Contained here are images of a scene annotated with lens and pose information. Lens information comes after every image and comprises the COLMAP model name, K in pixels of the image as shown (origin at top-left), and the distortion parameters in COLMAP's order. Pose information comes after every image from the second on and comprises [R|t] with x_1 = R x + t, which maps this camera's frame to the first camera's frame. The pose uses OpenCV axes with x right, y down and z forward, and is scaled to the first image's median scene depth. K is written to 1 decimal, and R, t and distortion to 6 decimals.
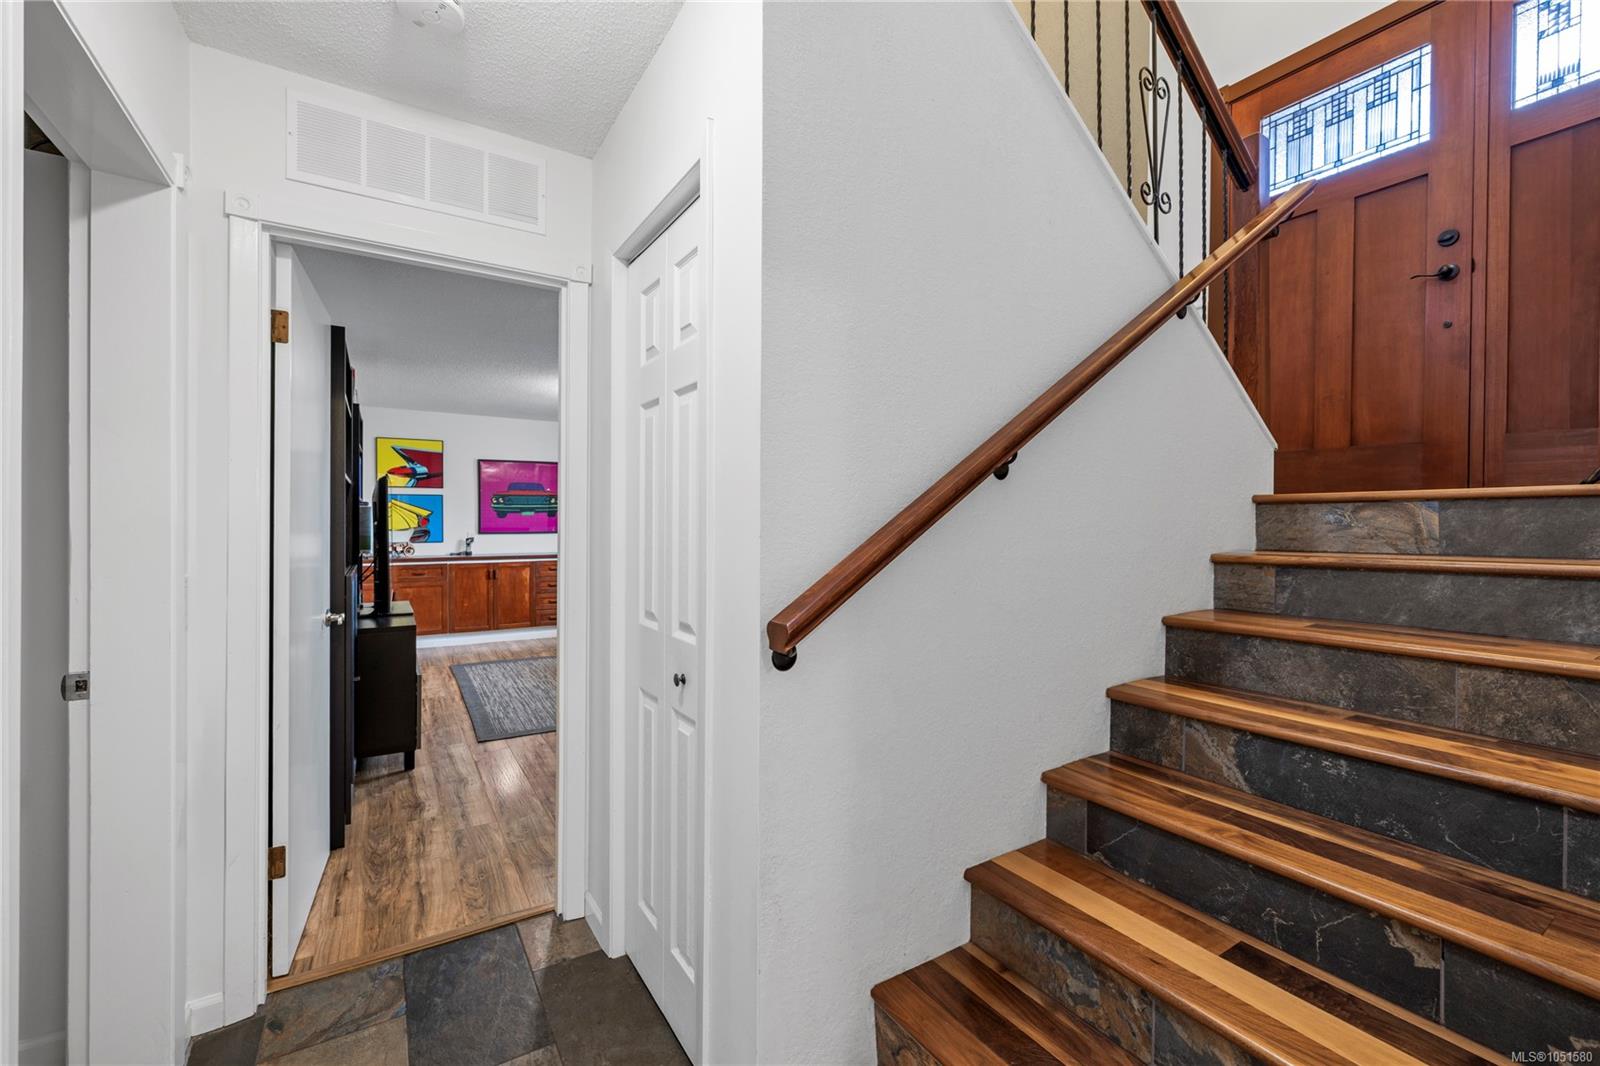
lens RADIAL K [[668.4, 0, 795.0], [0, 668.4, 531.4], [0, 0, 1]] dist [0.001789, 0.000106]
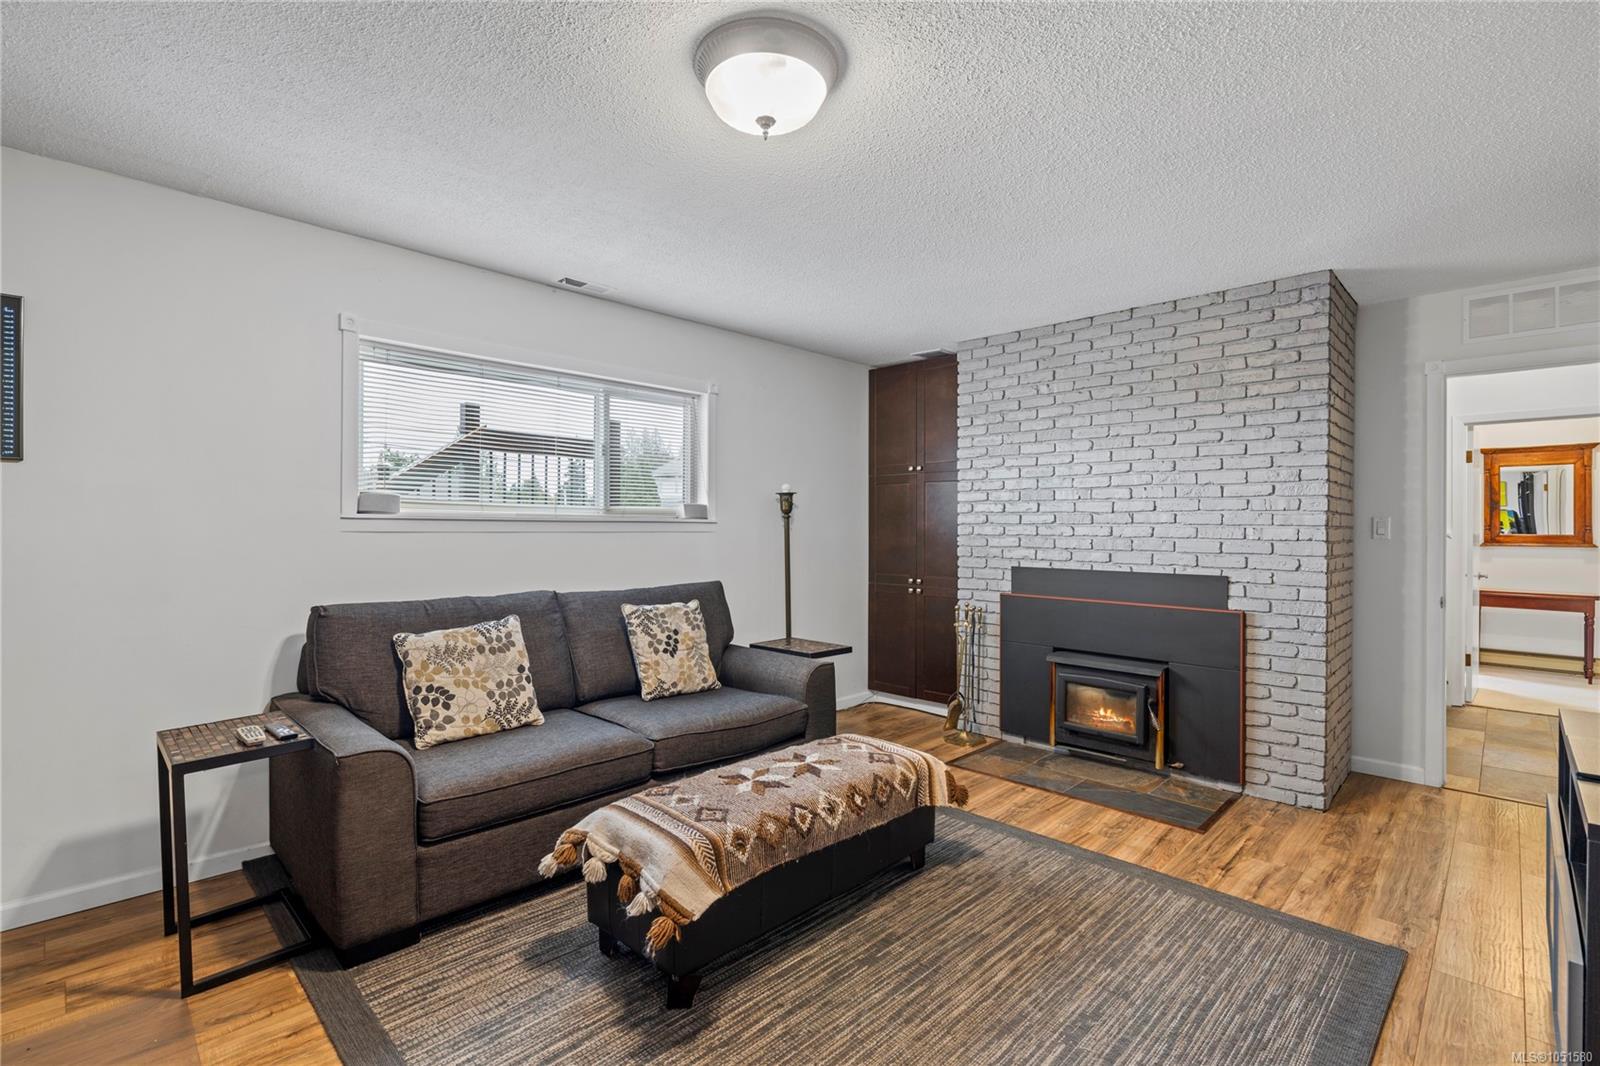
lens RADIAL K [[737.8, 0, 805.2], [0, 737.8, 523.3], [0, 0, 1]] dist [-0.008877, 0.000554]
pose [[-0.252820, -0.006513, 0.967491, -0.485960], [0.004941, 0.999956, 0.008023, -0.014335], [-0.967501, 0.006809, -0.252776, 0.857283]]
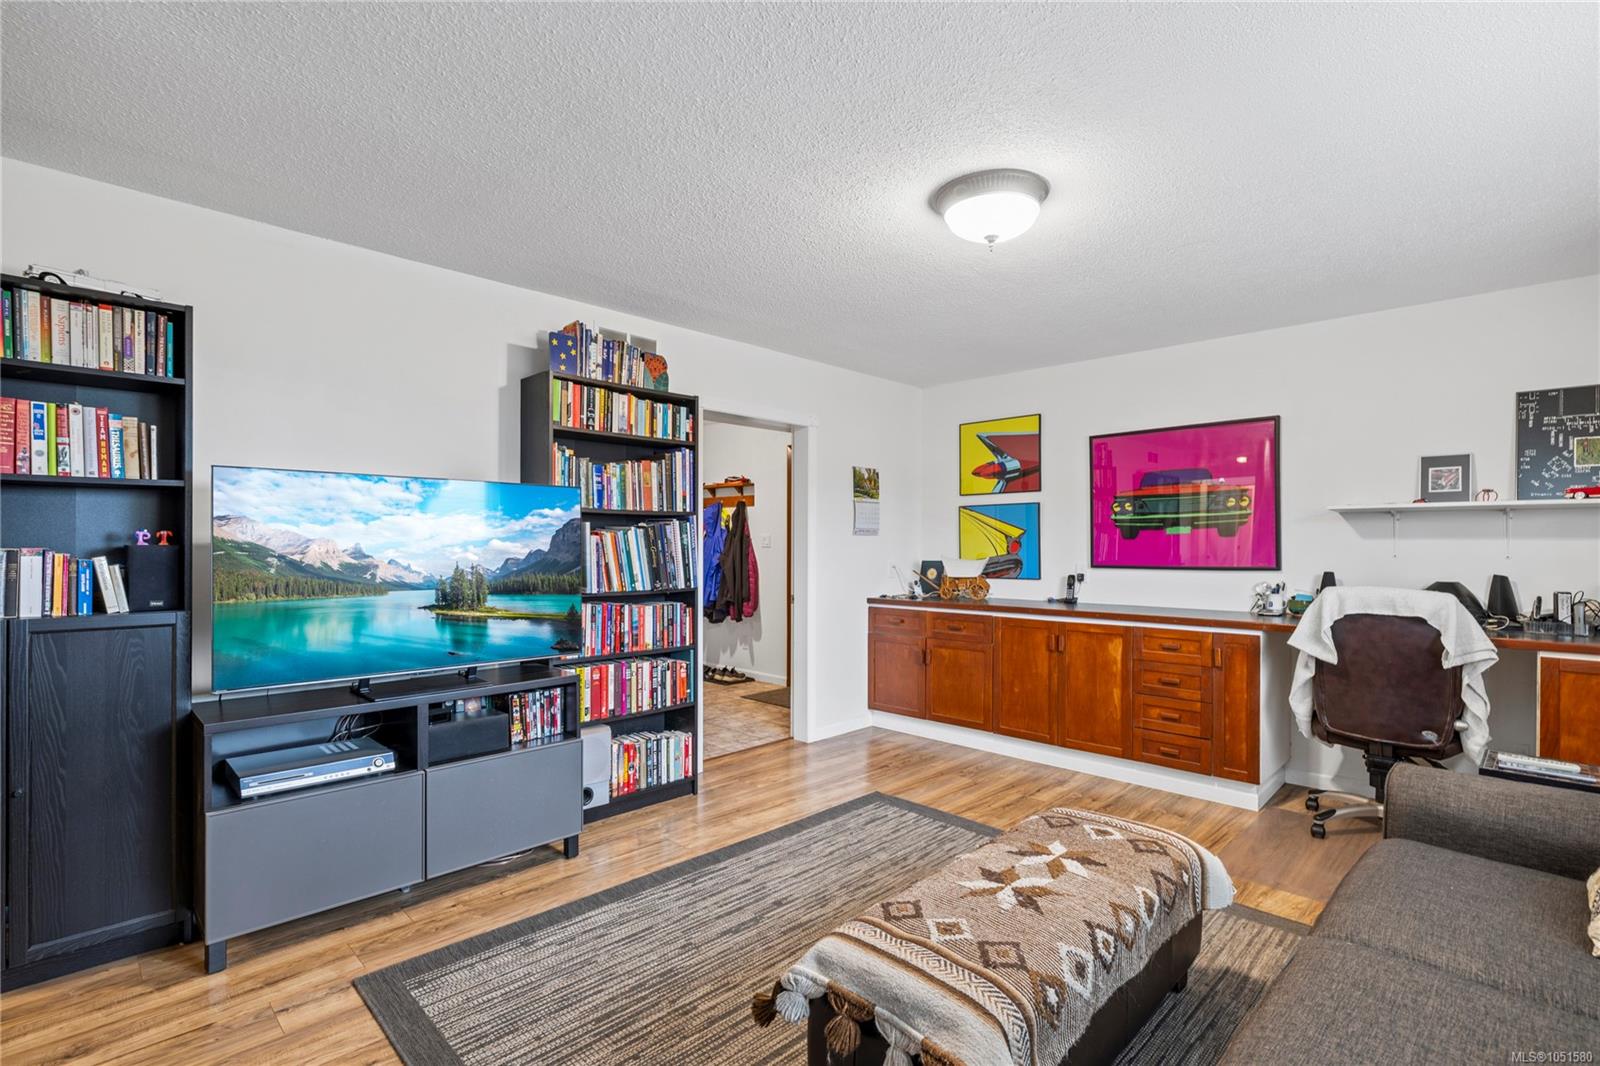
lens RADIAL K [[746.0, 0, 802.6], [0, 746.0, 543.3], [0, 0, 1]] dist [-0.002526, 0.000312]
pose [[0.241999, -0.002889, -0.970272, 0.084361], [-0.015699, 0.999853, -0.006893, -0.009211], [0.970149, 0.016900, 0.241918, 0.637598]]
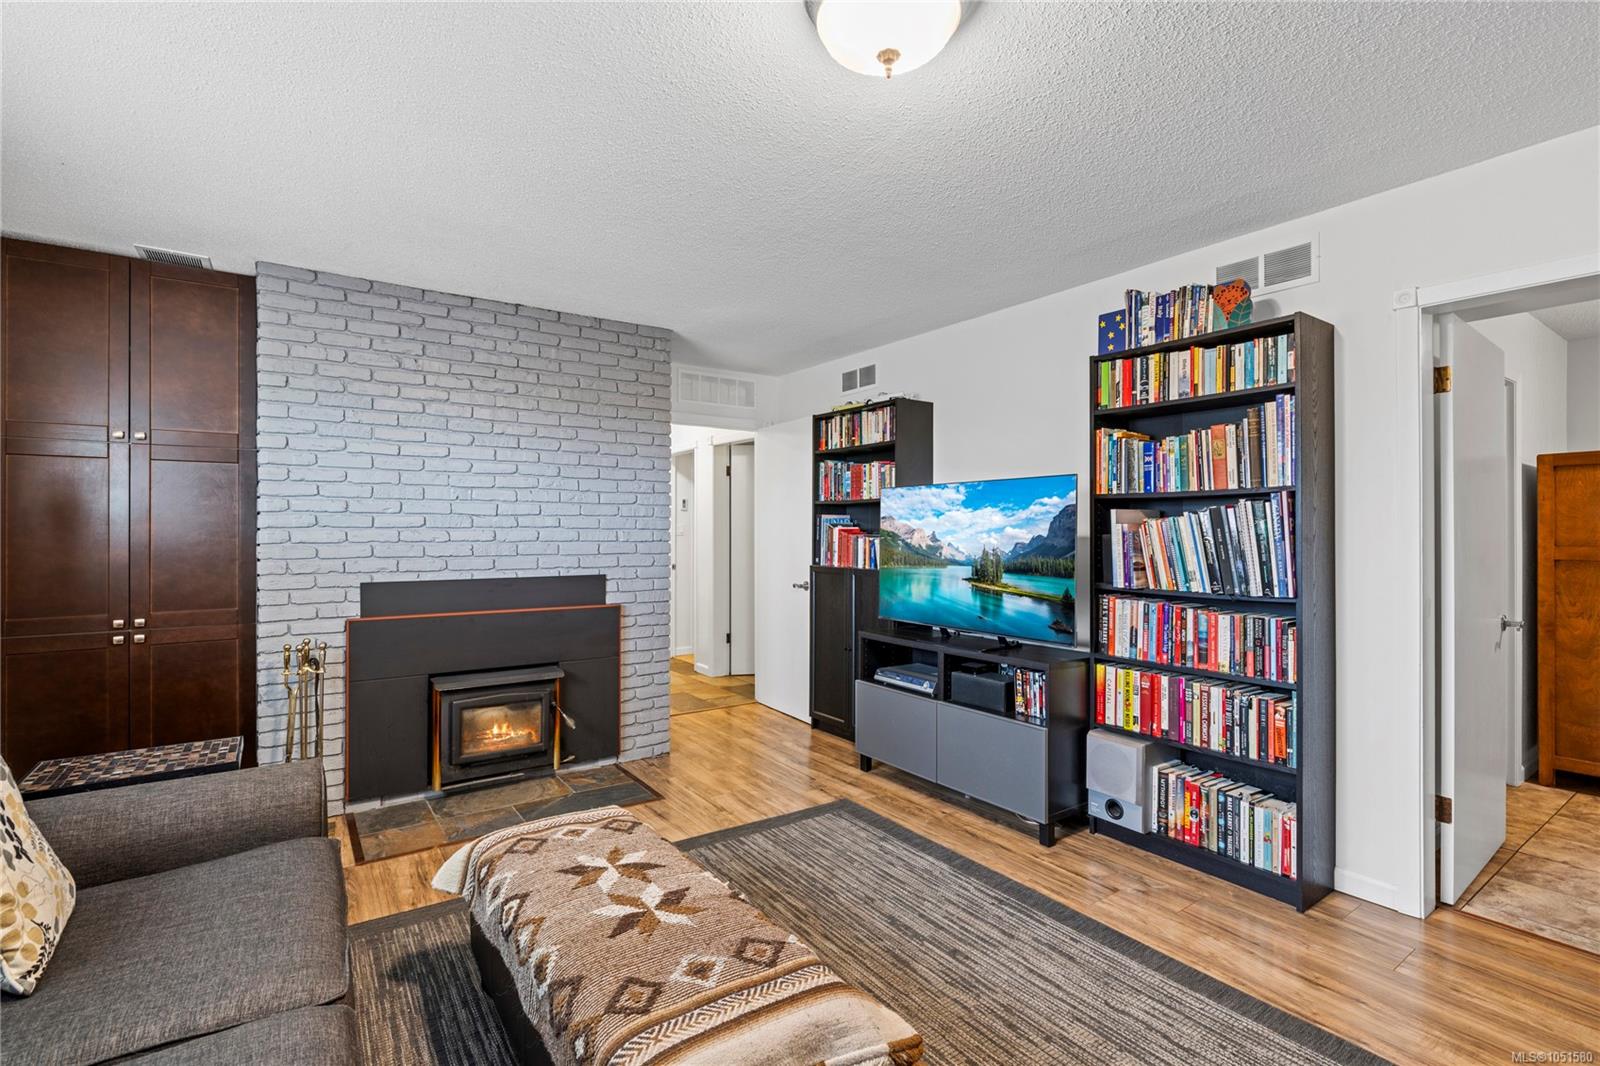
lens RADIAL K [[737.8, 0, 805.2], [0, 737.8, 523.3], [0, 0, 1]] dist [-0.008877, 0.000554]
pose [[-0.997415, -0.009621, -0.071212, -0.190270], [-0.009755, 0.999951, 0.001526, -0.014234], [0.071194, 0.002217, -0.997460, 1.022627]]
